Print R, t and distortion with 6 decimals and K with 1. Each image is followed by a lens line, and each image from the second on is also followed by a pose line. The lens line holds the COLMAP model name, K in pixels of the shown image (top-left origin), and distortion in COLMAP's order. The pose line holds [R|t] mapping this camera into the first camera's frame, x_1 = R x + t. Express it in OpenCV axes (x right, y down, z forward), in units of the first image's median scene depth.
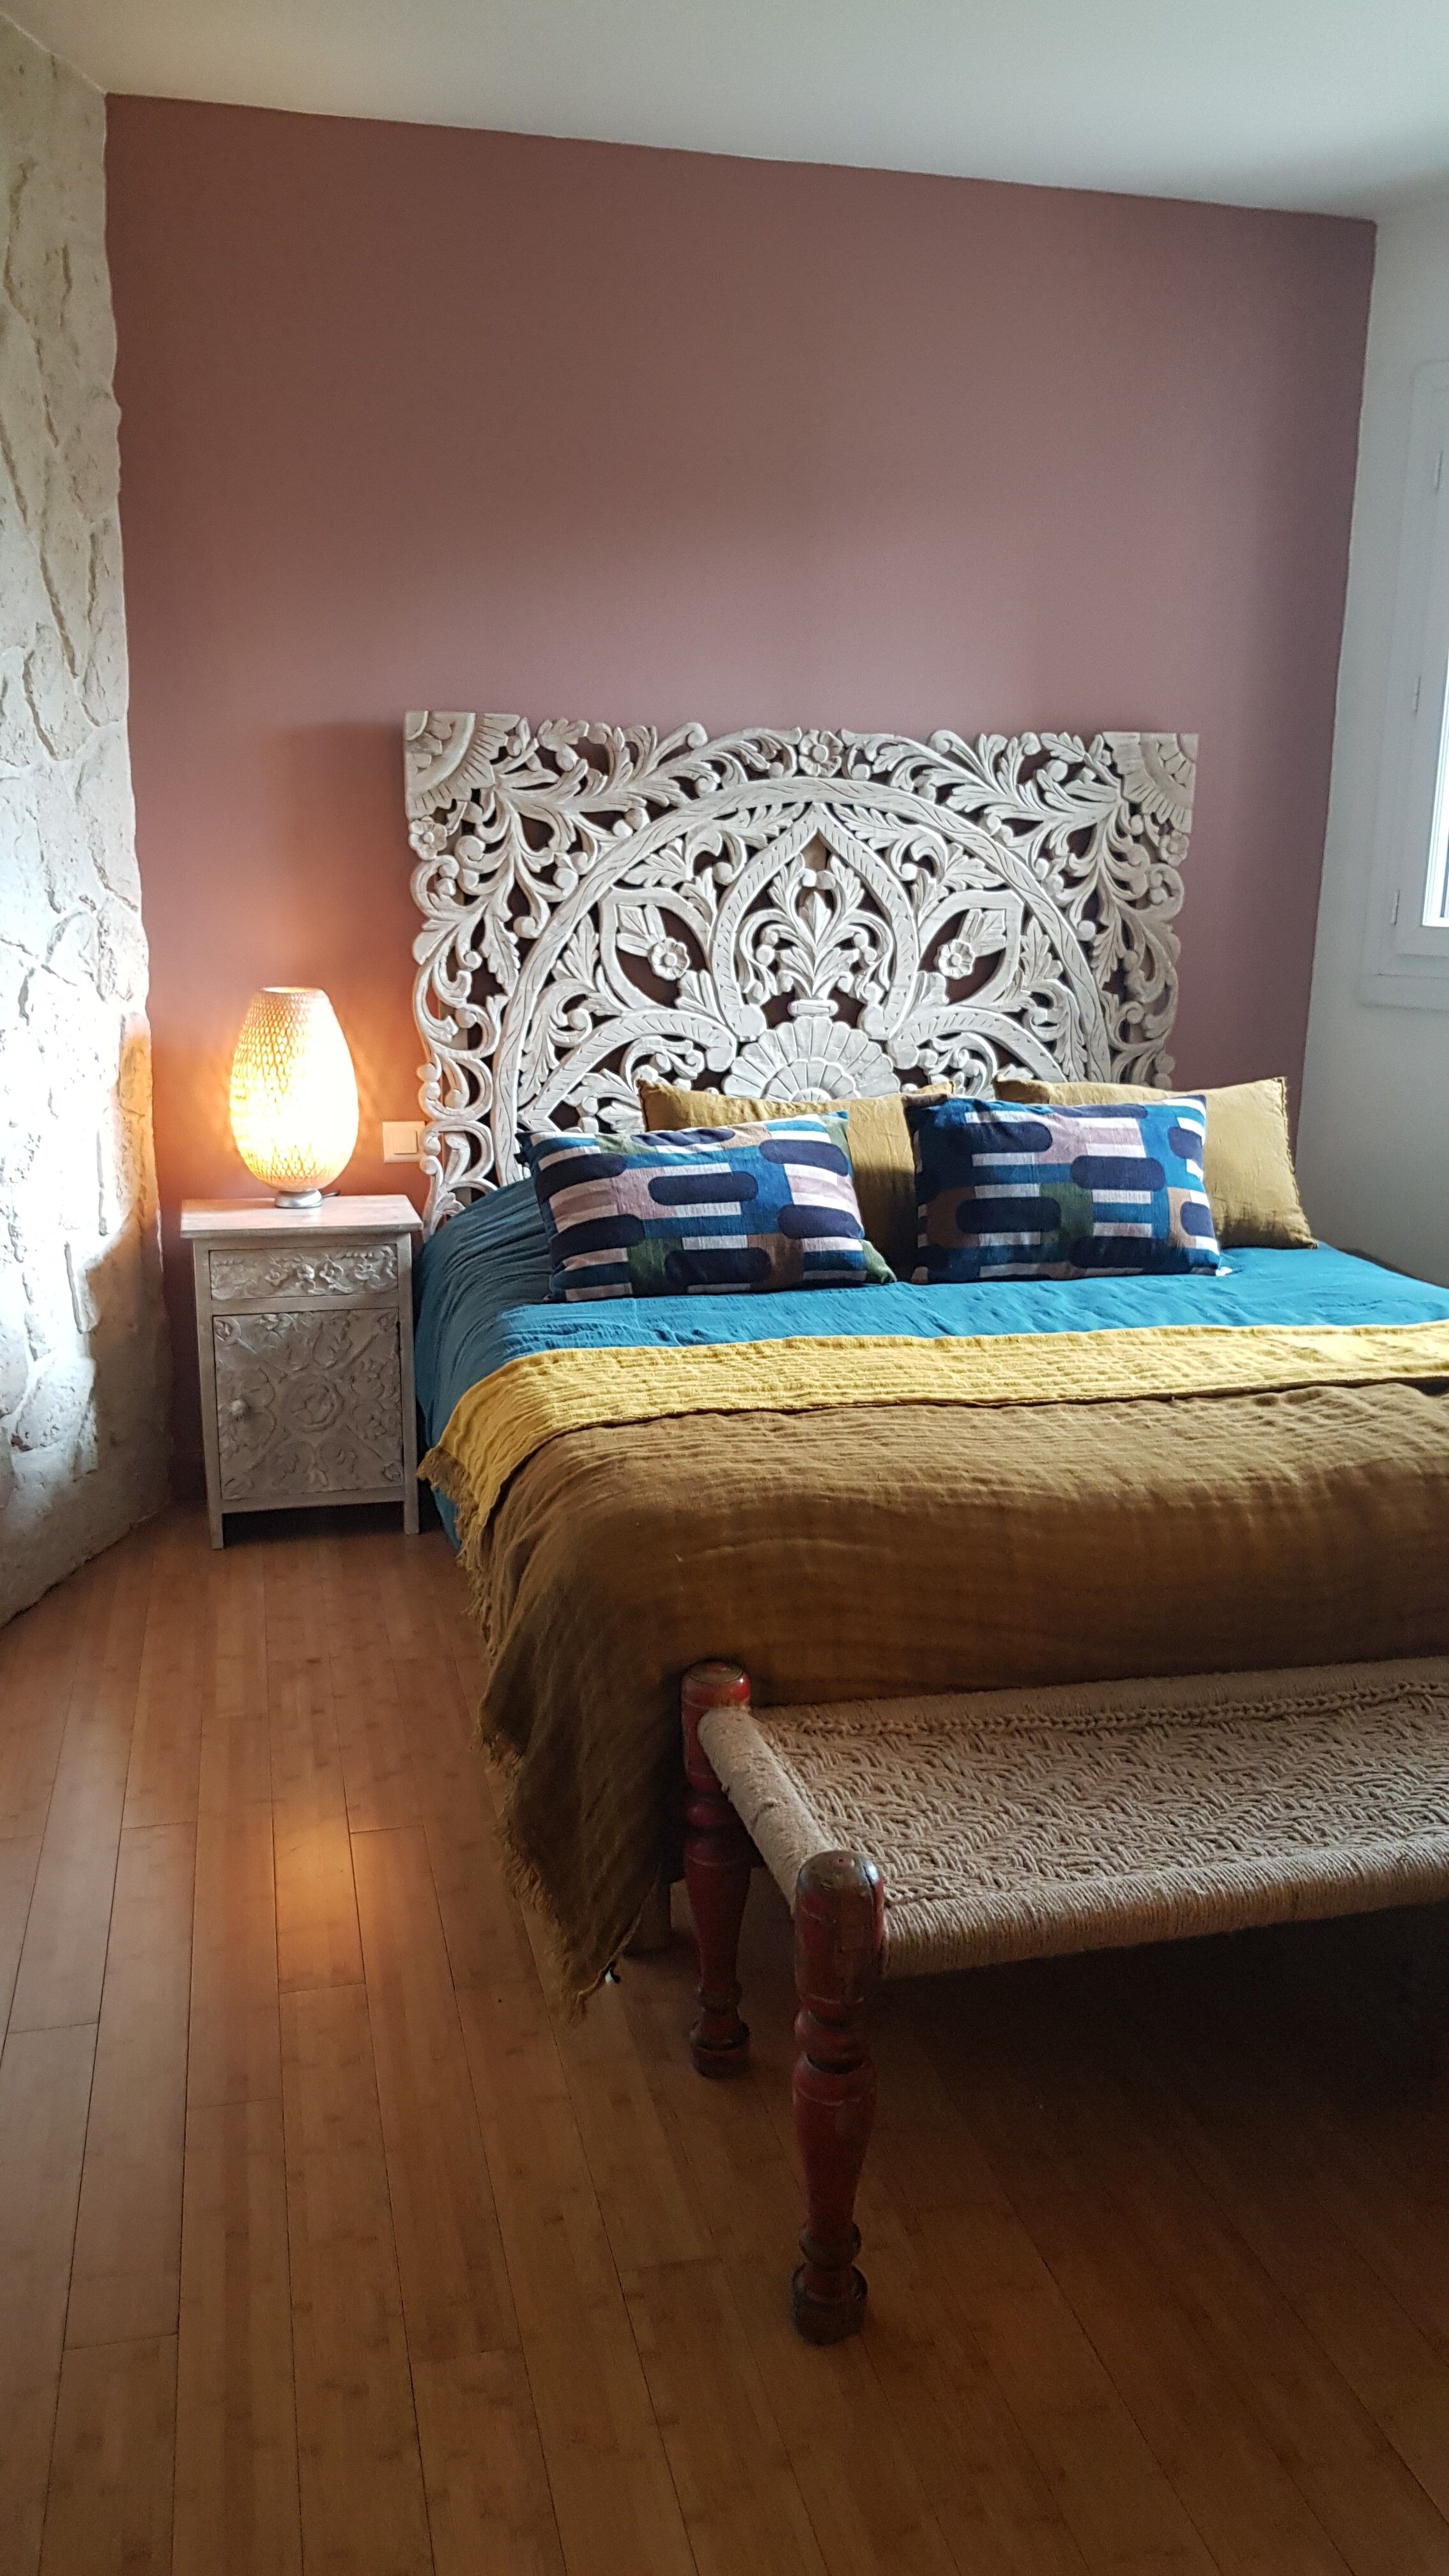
lens RADIAL K [[2073.7, 0, 718.6], [0, 2073.7, 1280.9], [0, 0, 1]] dist [0.024298, -0.076391]
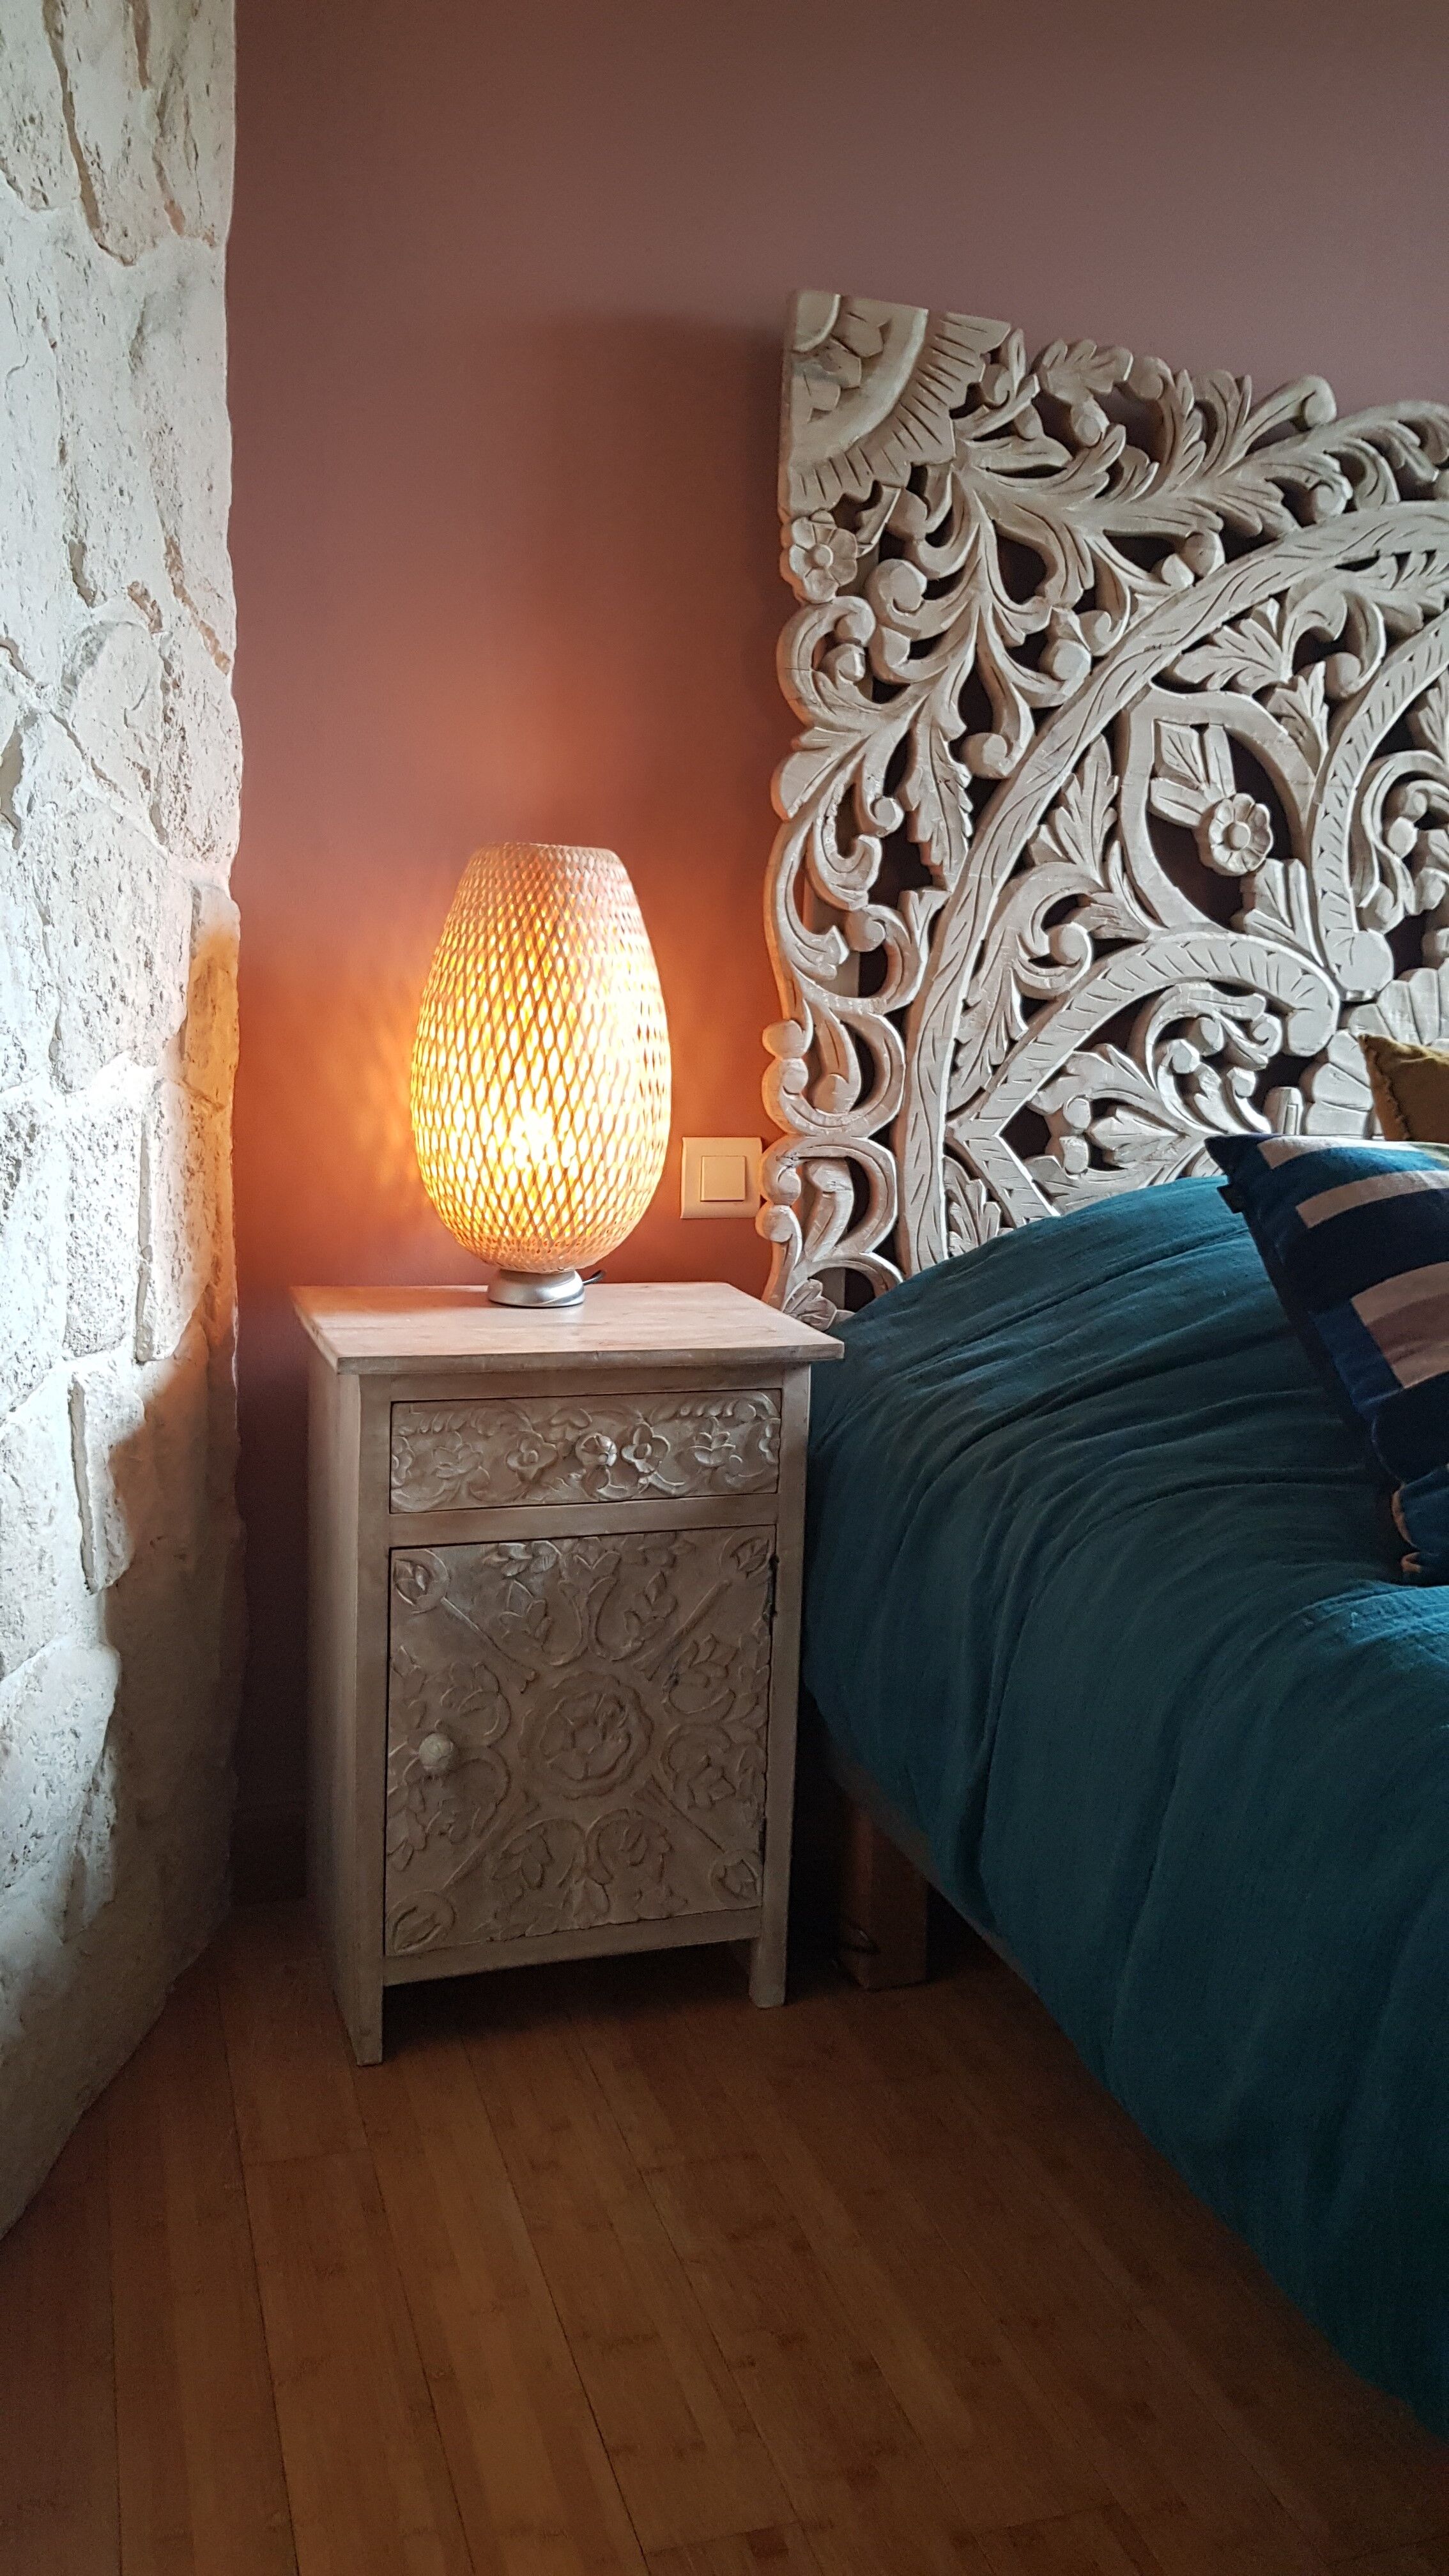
lens RADIAL K [[2073.7, 0, 729.5], [0, 2073.7, 1229.9], [0, 0, 1]] dist [0.024298, -0.076391]
pose [[0.996346, 0.016353, 0.083833, -0.199838], [-0.010571, 0.997564, -0.068948, -0.020367], [-0.084757, 0.067809, 0.994092, 0.521700]]
